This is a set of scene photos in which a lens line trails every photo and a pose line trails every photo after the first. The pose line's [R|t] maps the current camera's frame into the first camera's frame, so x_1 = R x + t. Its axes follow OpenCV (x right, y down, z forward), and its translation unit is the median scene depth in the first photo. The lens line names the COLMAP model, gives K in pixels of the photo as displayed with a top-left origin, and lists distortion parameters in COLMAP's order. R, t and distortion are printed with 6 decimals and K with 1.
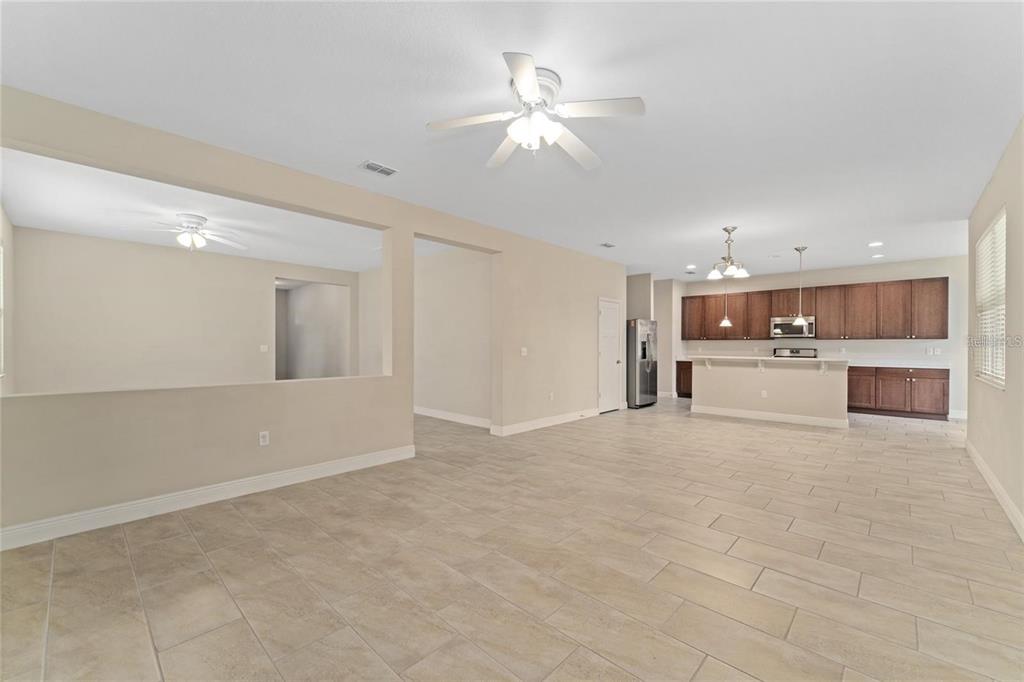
lens RADIAL K [[416.4, 0, 507.6], [0, 416.4, 344.1], [0, 0, 1]] dist [-0.007813, -0.000149]
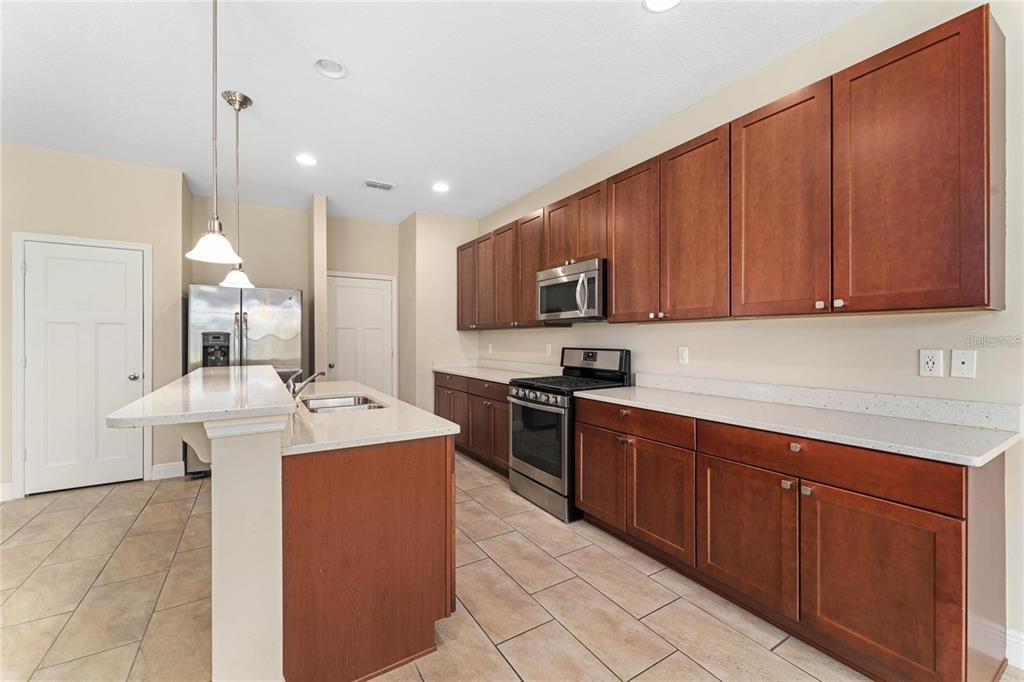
lens RADIAL K [[416.4, 0, 512.7], [0, 416.4, 337.7], [0, 0, 1]] dist [-0.007813, -0.000149]
pose [[0.965559, -0.008030, -0.260062, 0.819181], [0.007866, 0.999968, -0.001671, 0.000891], [0.260067, -0.000432, 0.965590, 0.679997]]
